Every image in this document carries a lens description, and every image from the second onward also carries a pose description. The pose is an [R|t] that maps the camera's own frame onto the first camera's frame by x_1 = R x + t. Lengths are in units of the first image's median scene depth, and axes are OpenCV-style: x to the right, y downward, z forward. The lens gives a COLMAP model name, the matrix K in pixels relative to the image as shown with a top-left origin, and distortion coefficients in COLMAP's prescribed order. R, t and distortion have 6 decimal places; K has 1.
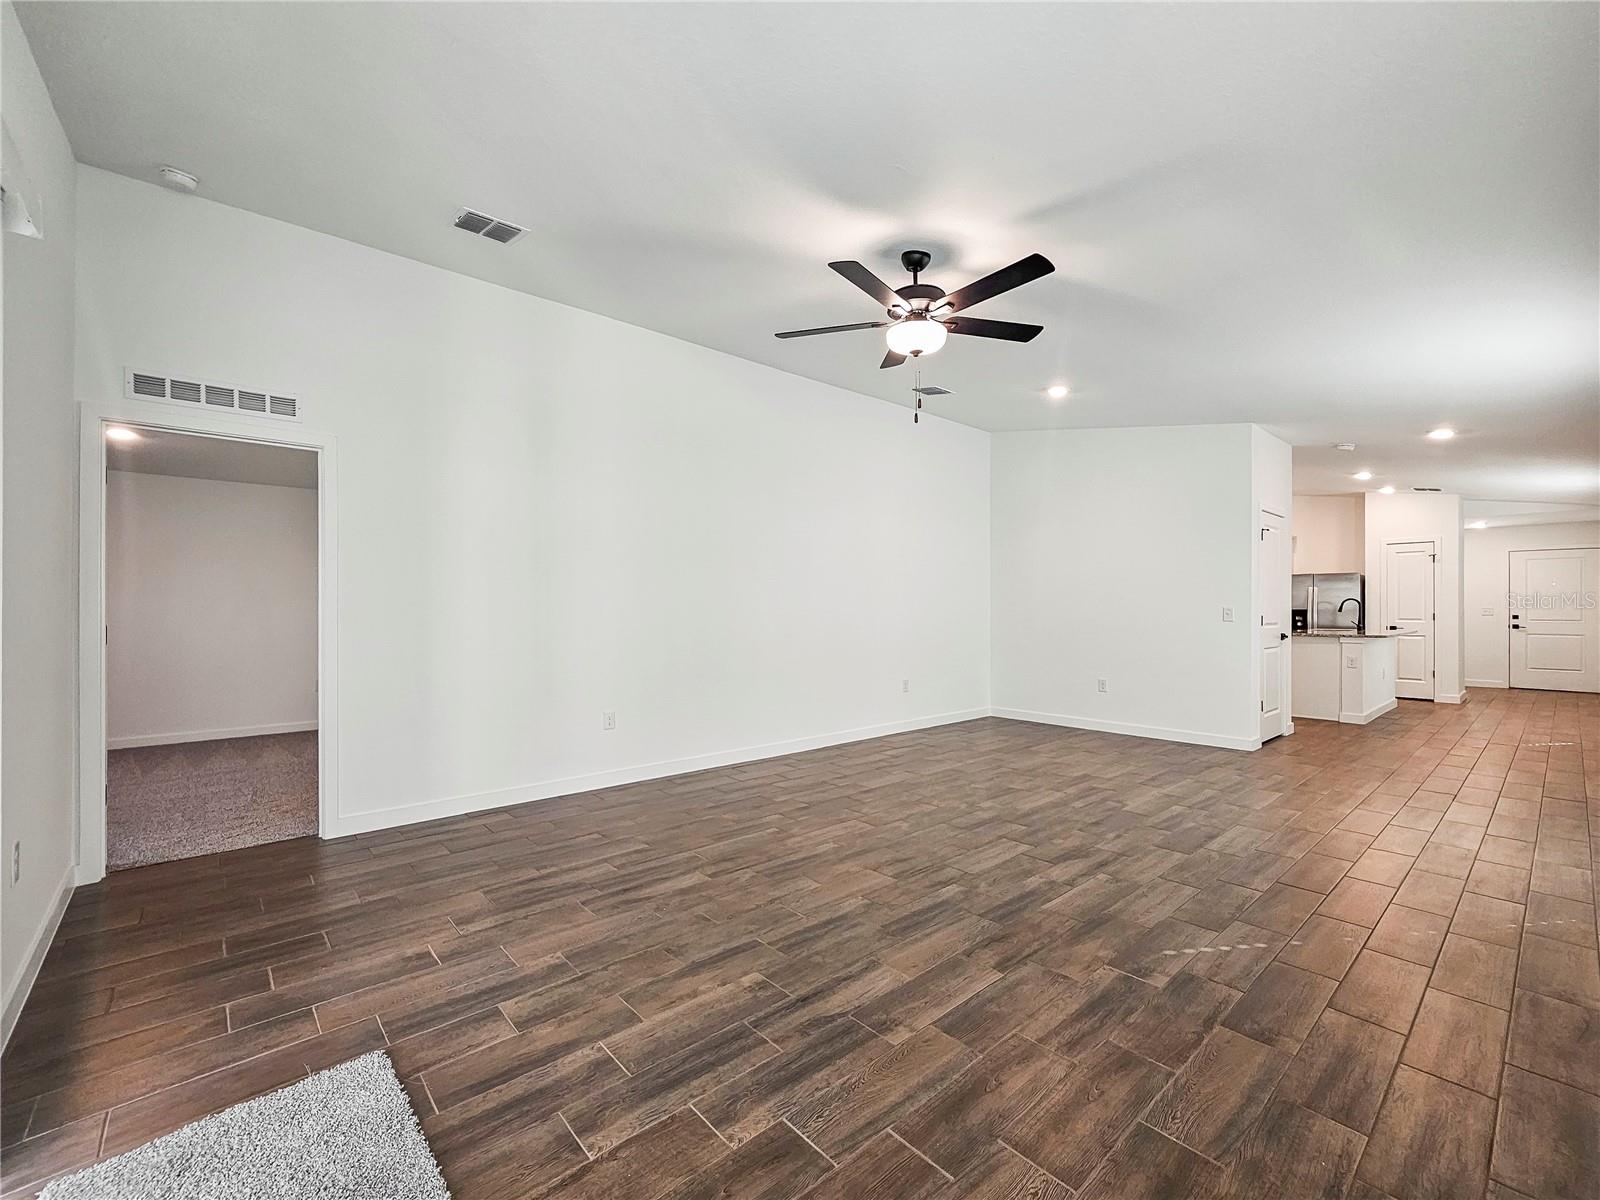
lens RADIAL K [[676.1, 0, 784.9], [0, 676.1, 614.4], [0, 0, 1]] dist [-0.003302, -0.000045]
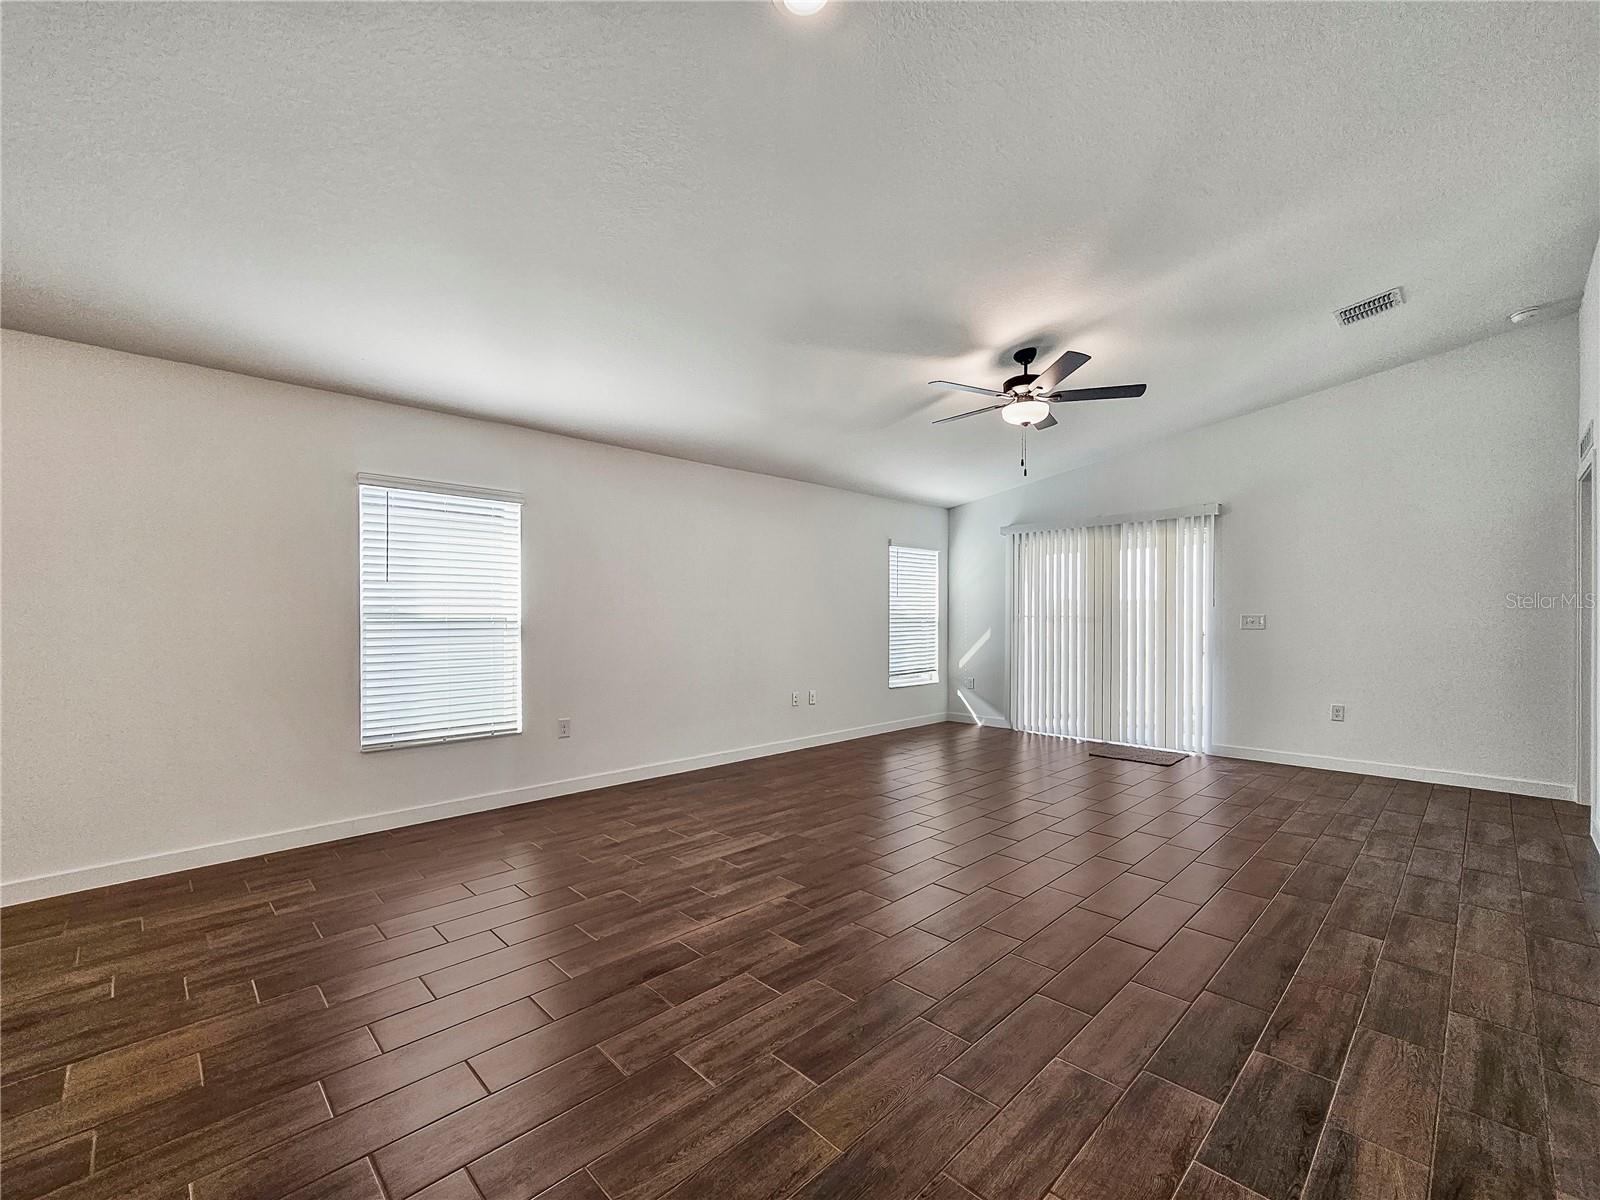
lens RADIAL K [[676.1, 0, 784.9], [0, 676.1, 614.4], [0, 0, 1]] dist [-0.003302, -0.000045]
pose [[-0.998503, 0.004023, -0.054556, 0.630589], [0.003508, 0.999948, 0.009534, -0.020992], [0.054591, 0.009328, -0.998465, 1.963213]]
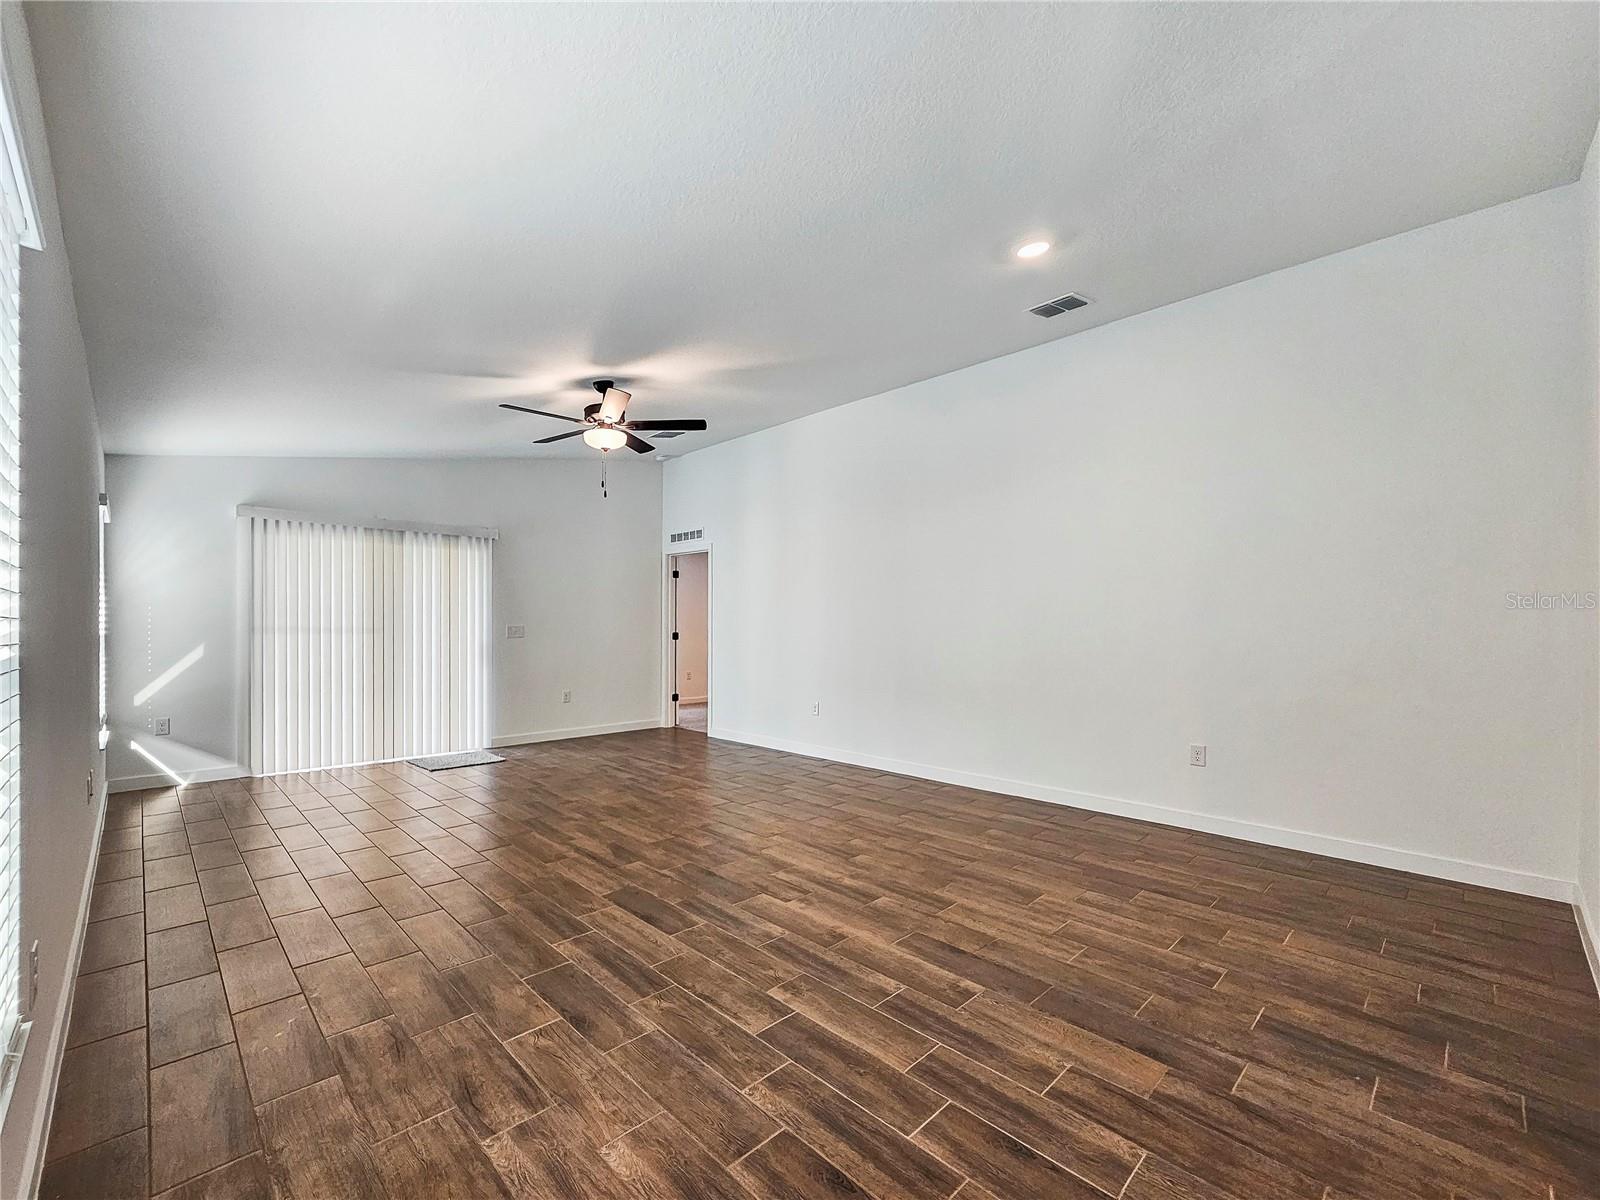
lens RADIAL K [[676.1, 0, 784.9], [0, 676.1, 614.4], [0, 0, 1]] dist [-0.003302, -0.000045]
pose [[0.058666, -0.015258, -0.998161, 1.417902], [-0.013351, 0.999782, -0.016067, -0.012232], [0.998188, 0.014269, 0.058450, 1.100442]]
